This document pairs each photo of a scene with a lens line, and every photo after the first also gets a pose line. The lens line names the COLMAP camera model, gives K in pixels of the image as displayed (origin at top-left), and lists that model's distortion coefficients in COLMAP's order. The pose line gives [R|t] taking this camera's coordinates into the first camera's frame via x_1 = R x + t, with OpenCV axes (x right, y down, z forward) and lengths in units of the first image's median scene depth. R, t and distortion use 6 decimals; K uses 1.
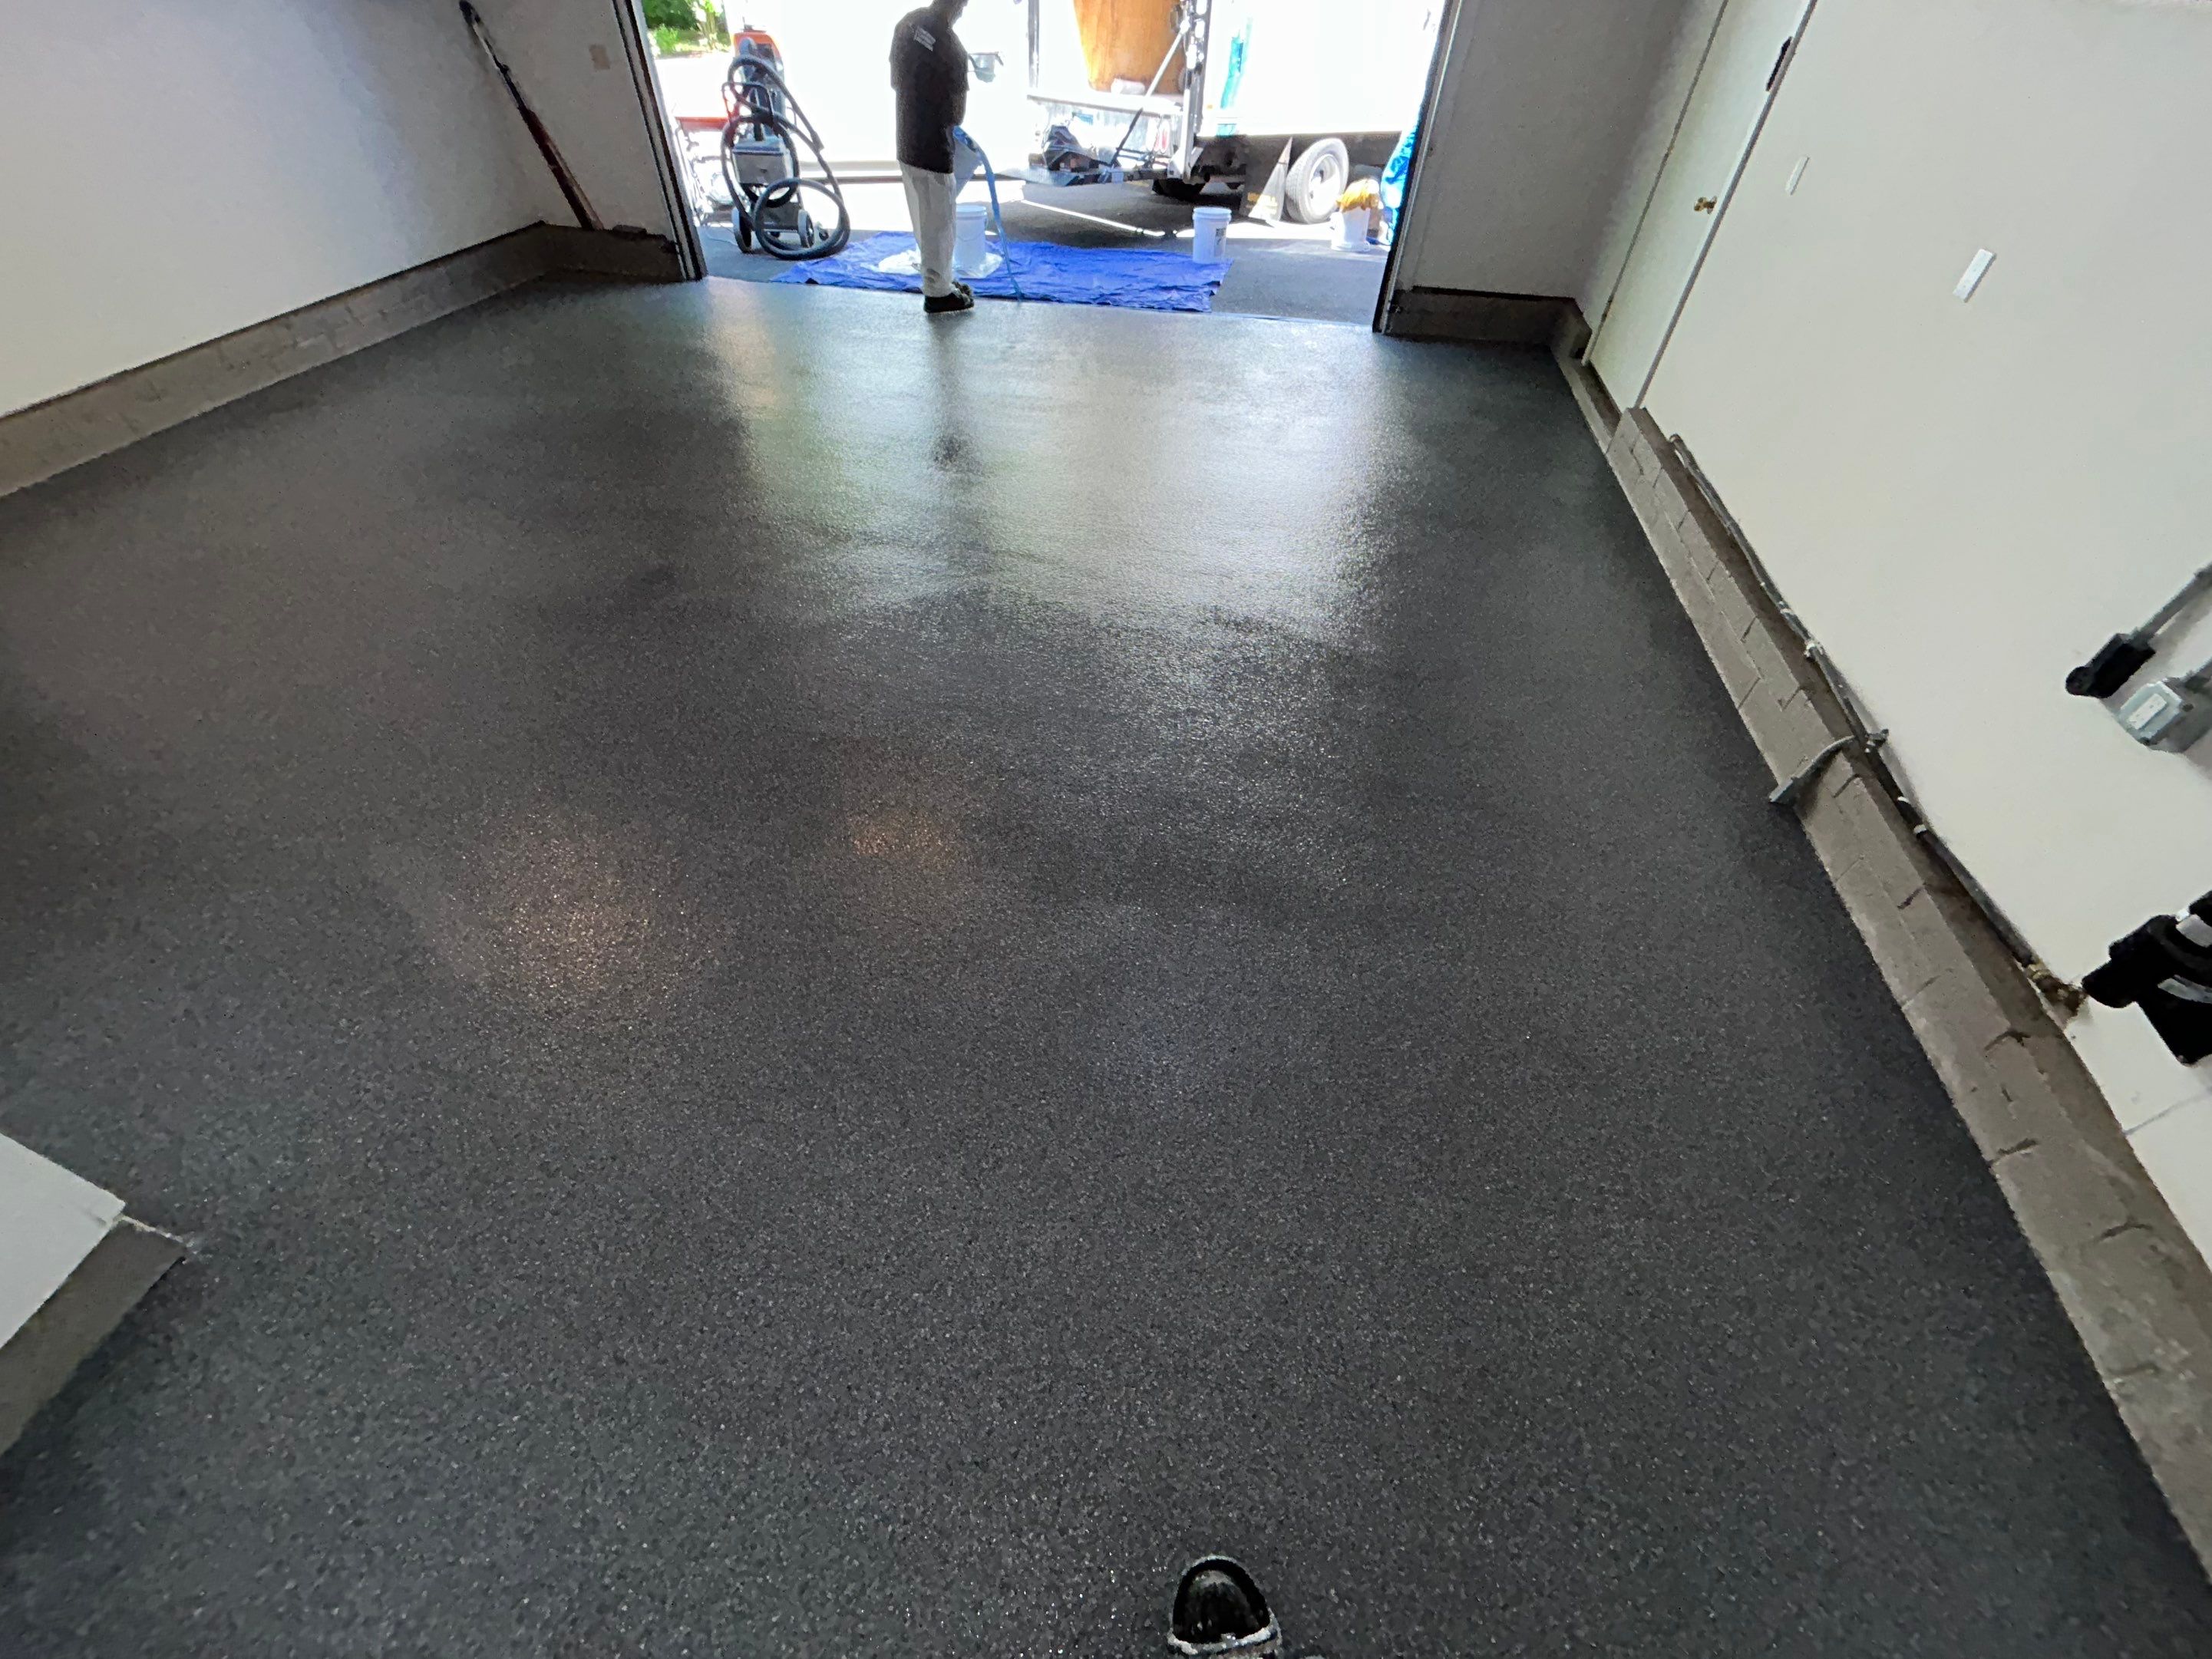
lens RADIAL K [[868.4, 0, 1106.0], [0, 868.4, 829.5], [0, 0, 1]] dist [0.001366, -0.003240]
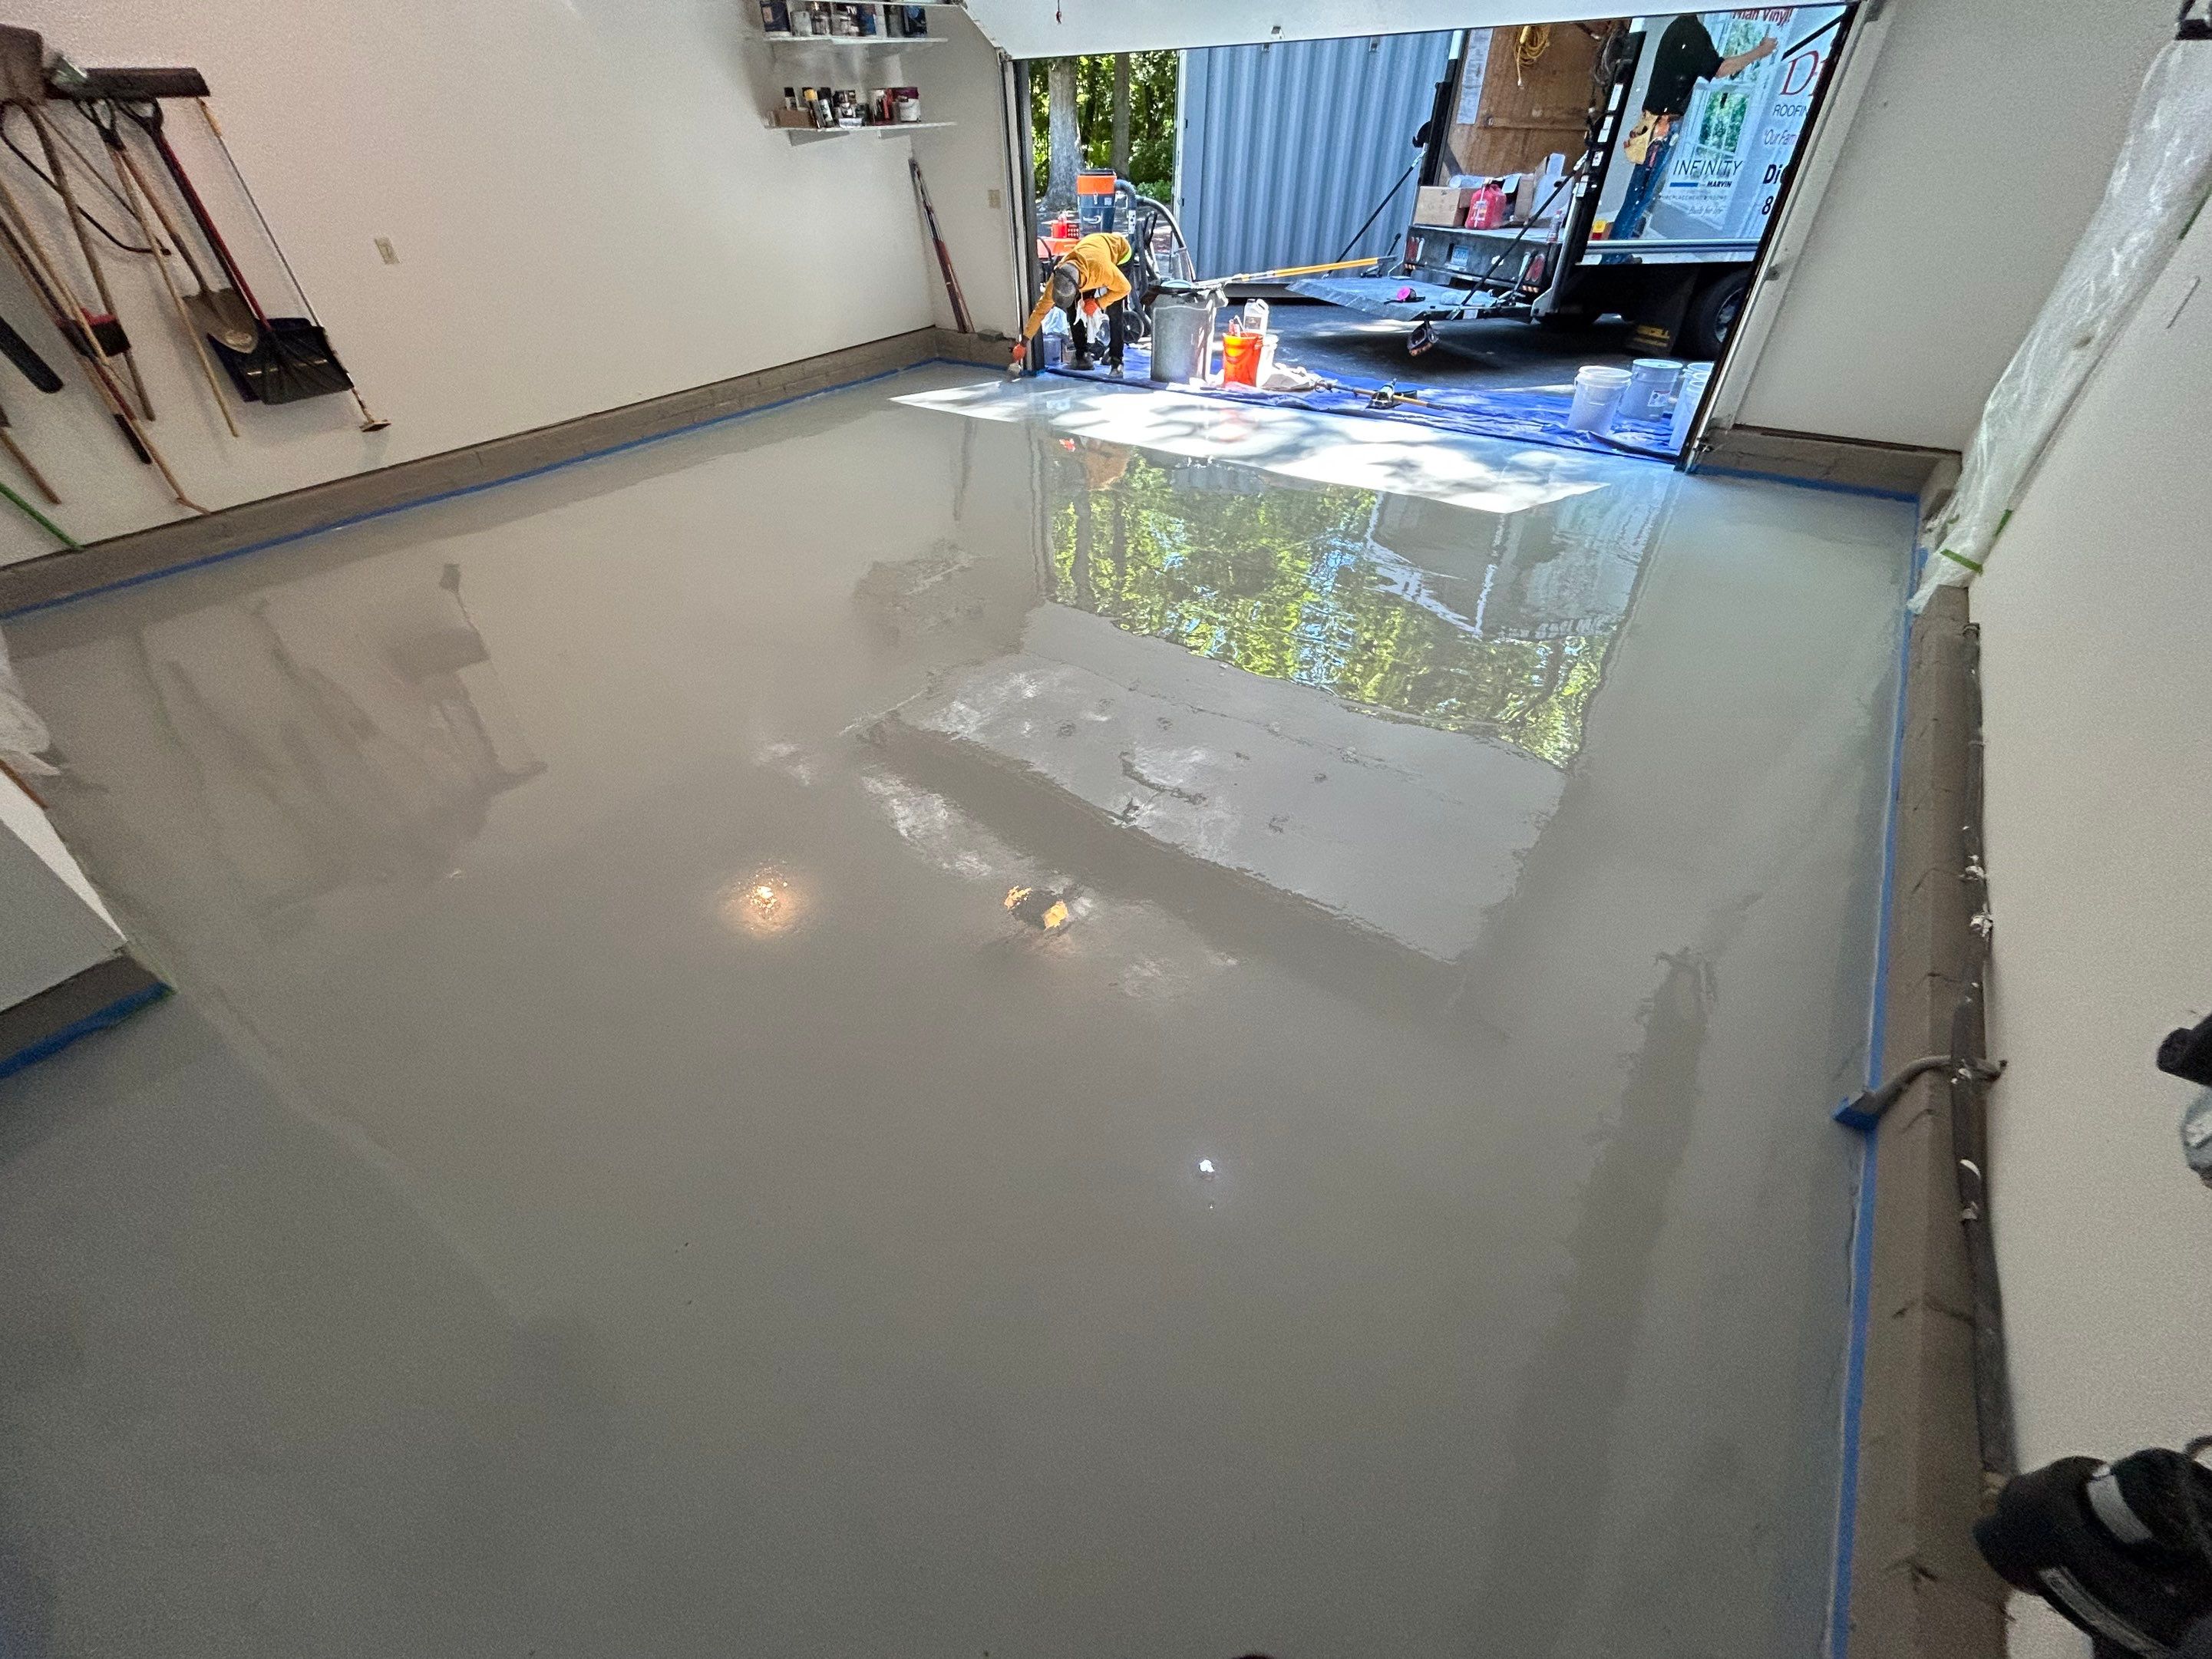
lens RADIAL K [[868.4, 0, 1106.0], [0, 868.4, 829.5], [0, 0, 1]] dist [0.001366, -0.003240]
pose [[0.893274, 0.245529, -0.376534, 0.280495], [-0.282576, 0.958162, -0.045577, -0.035100], [0.349590, 0.147112, 0.925281, 0.063666]]
